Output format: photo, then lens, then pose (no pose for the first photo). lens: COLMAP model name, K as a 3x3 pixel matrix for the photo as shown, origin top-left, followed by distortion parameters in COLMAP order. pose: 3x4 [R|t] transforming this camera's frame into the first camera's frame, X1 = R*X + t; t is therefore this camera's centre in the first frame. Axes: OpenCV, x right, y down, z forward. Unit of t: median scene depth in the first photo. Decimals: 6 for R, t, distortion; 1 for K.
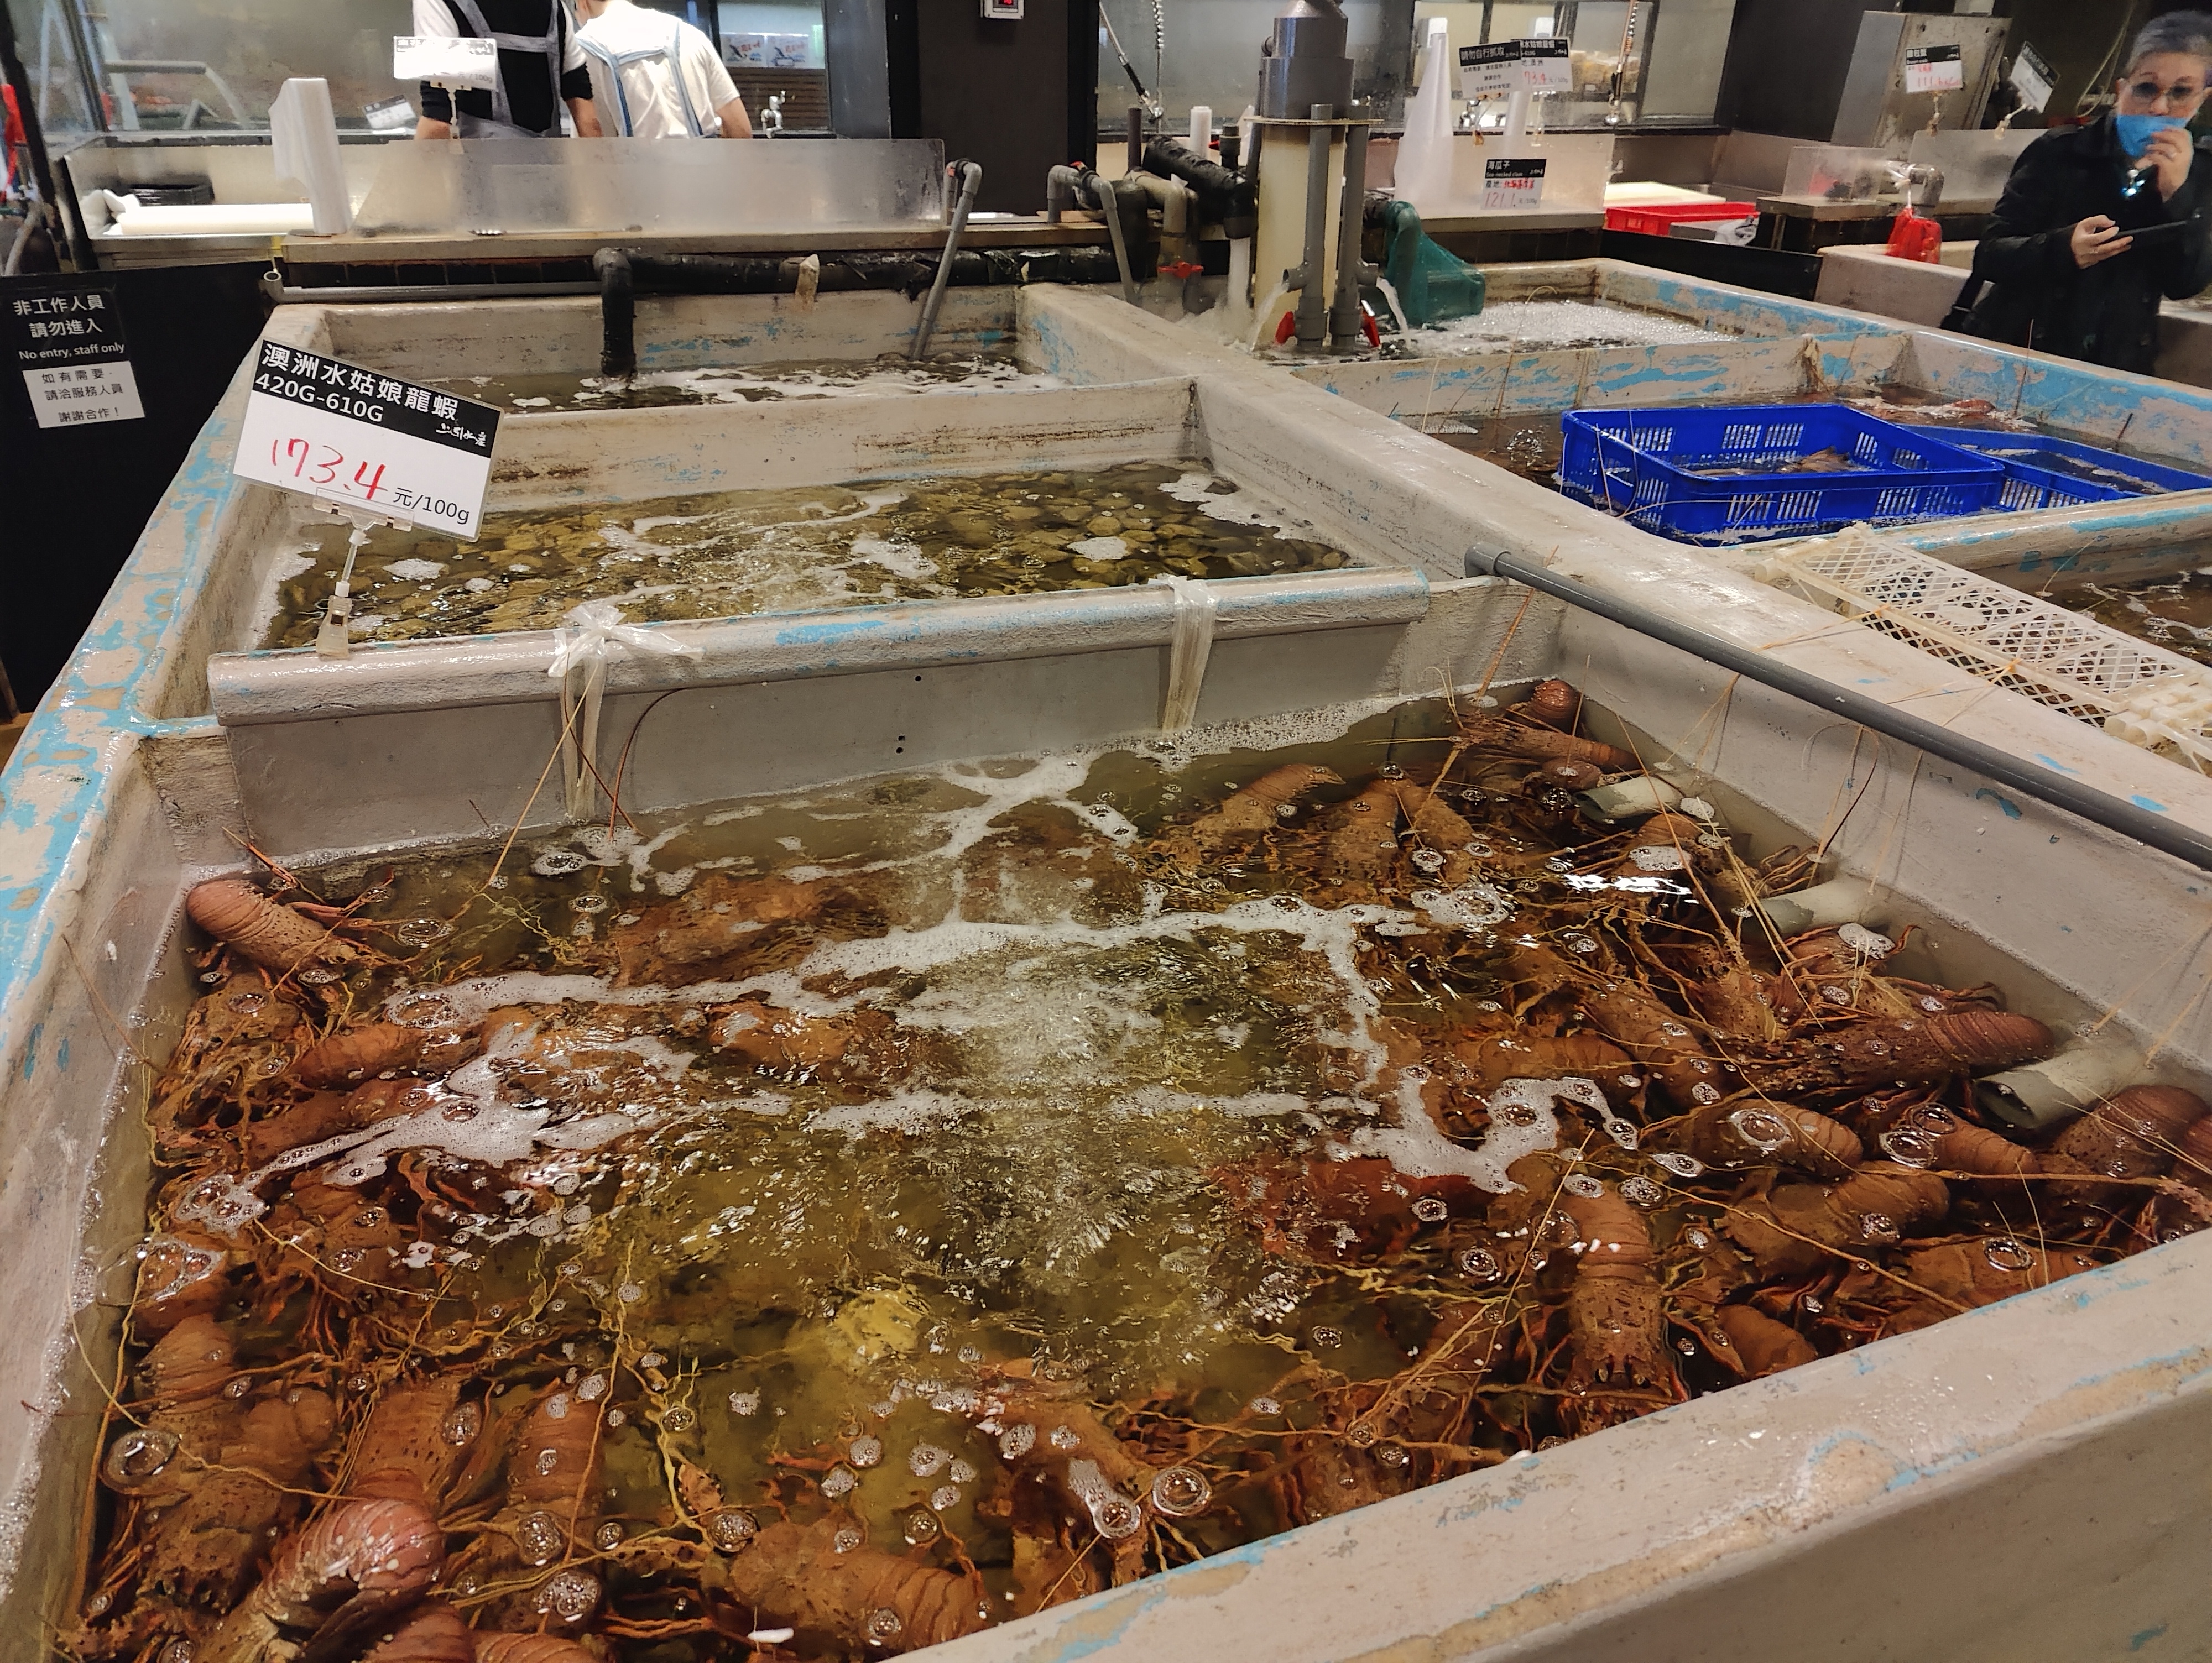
lens RADIAL K [[1562.3, 0, 1106.0], [0, 1562.3, 831.5], [0, 0, 1]] dist [0.068434, -0.084094]
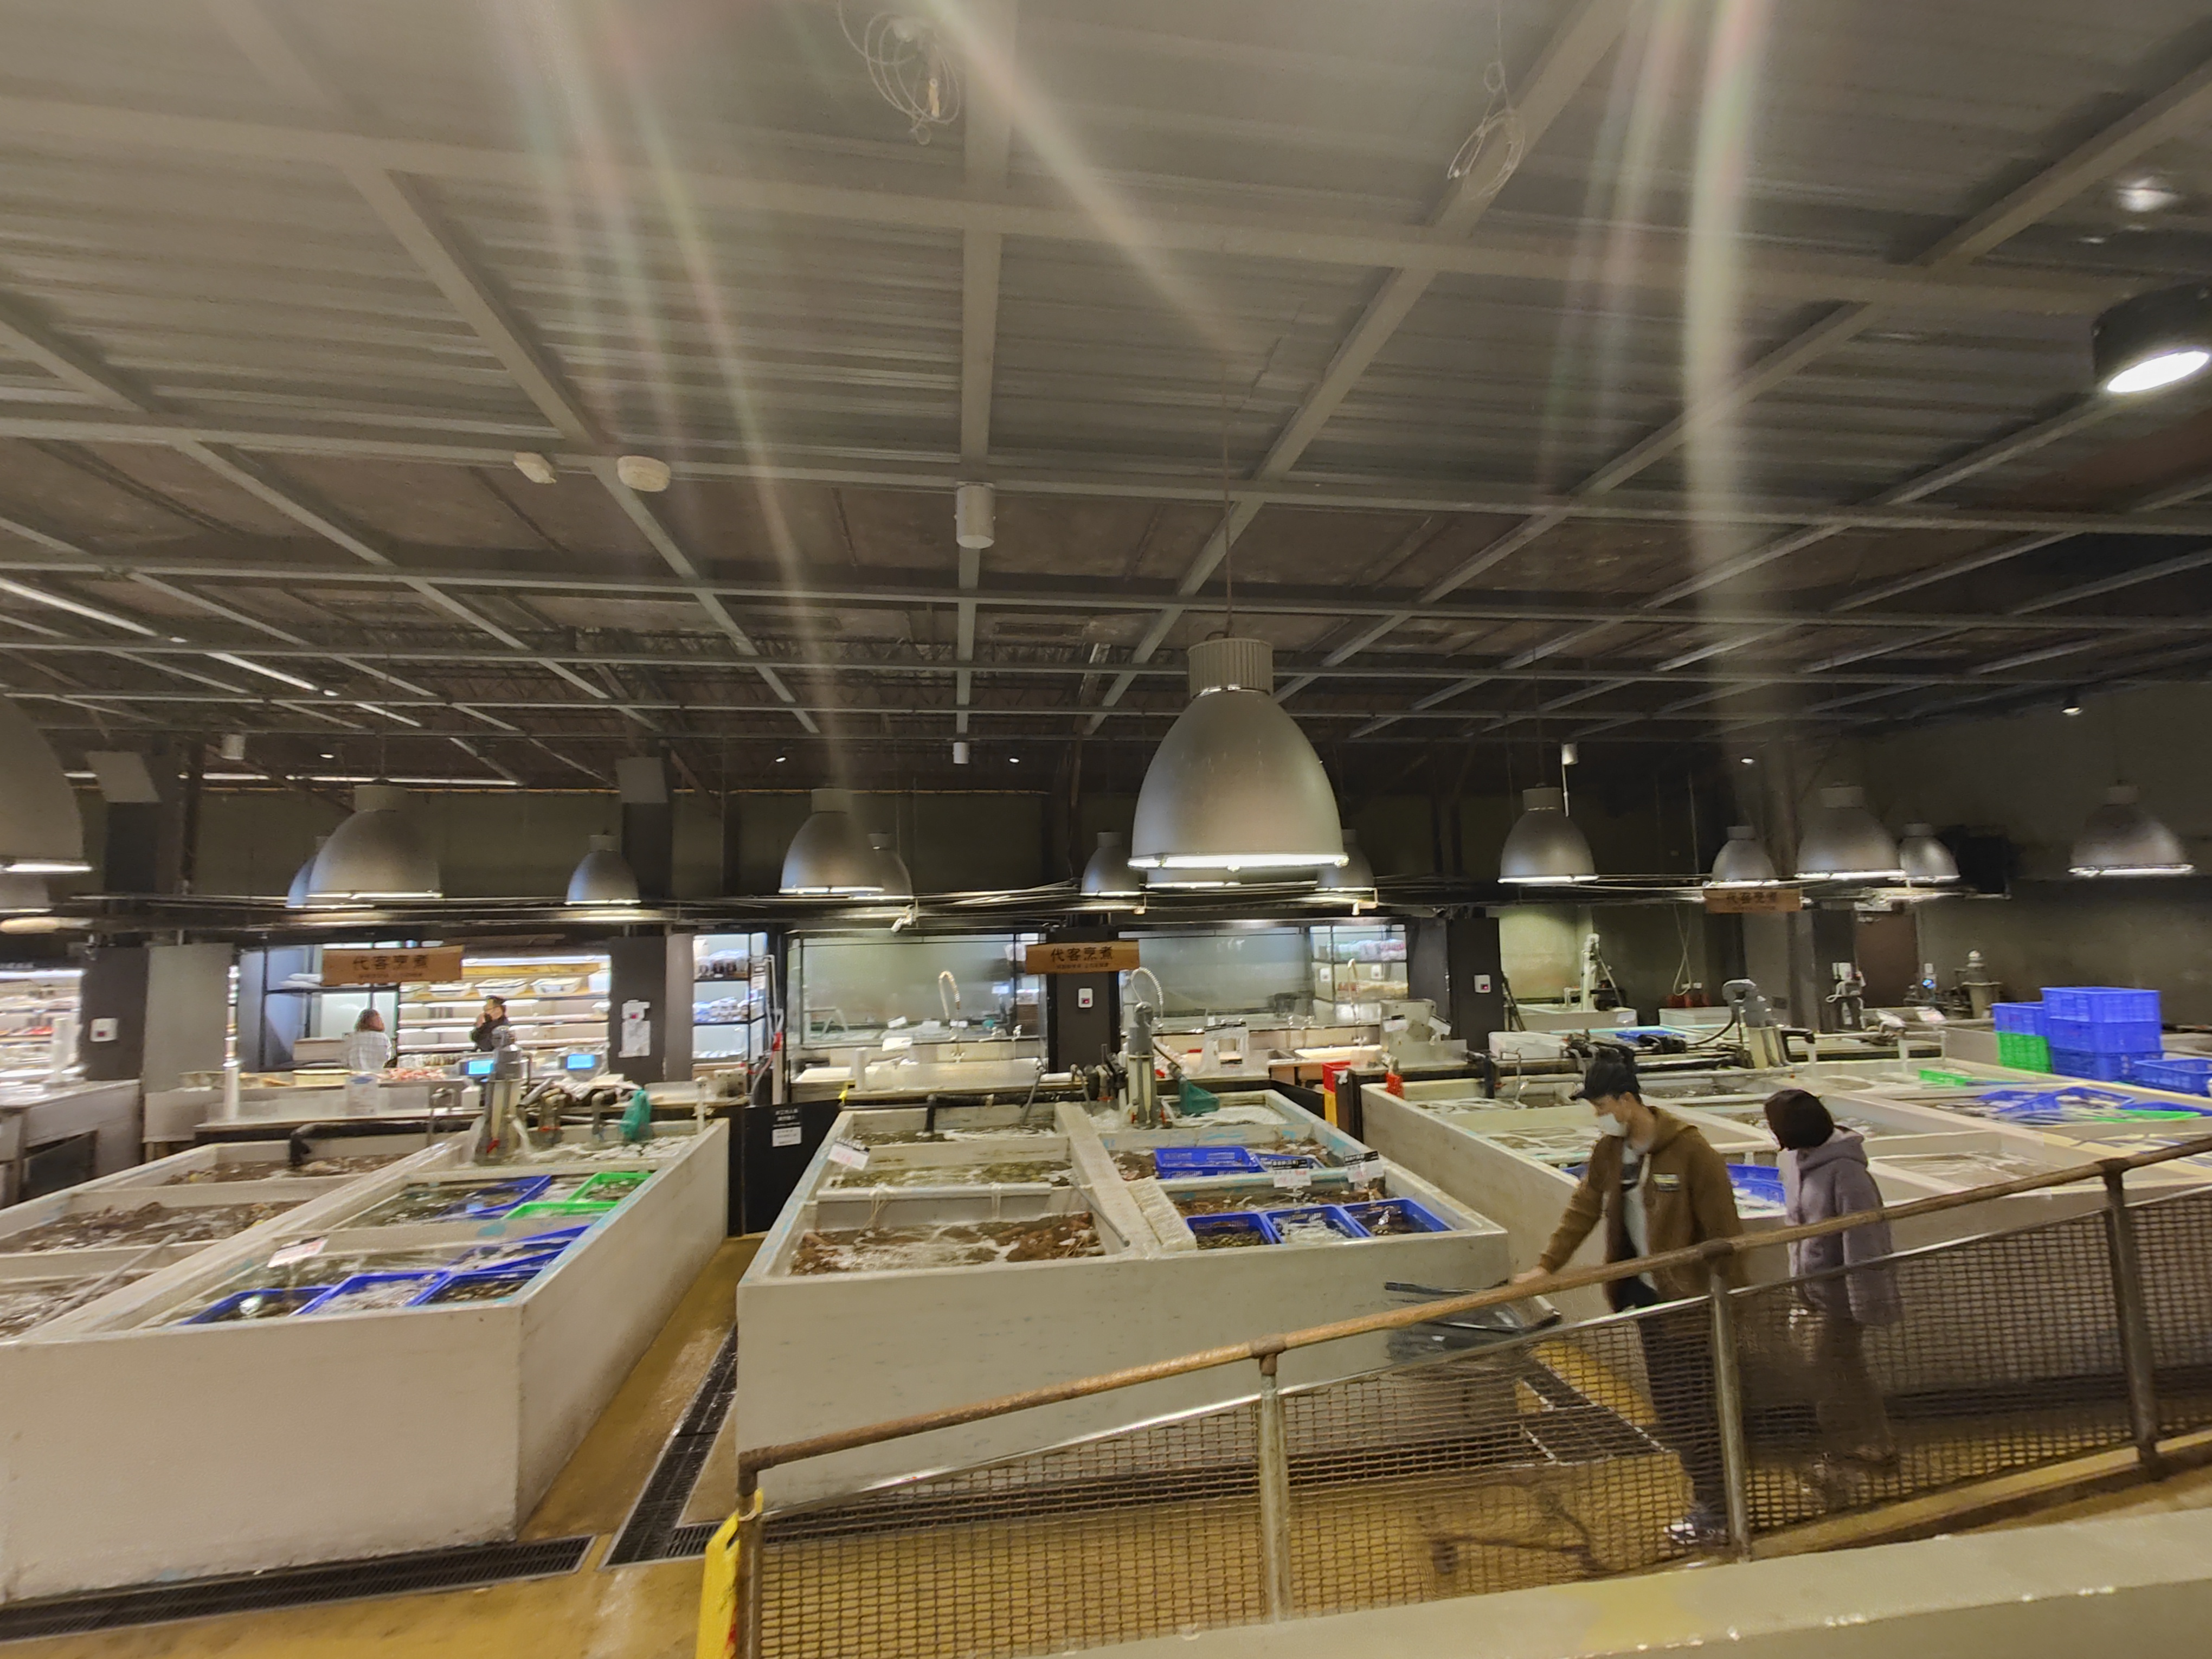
lens RADIAL K [[986.4, 0, 1103.9], [0, 986.4, 767.8], [0, 0, 1]] dist [-0.001367, -0.000051]
pose [[0.977875, -0.062425, -0.199659, 0.506487], [-0.063682, 0.820305, -0.568371, 0.238930], [0.199262, 0.568510, 0.798180, -1.012249]]
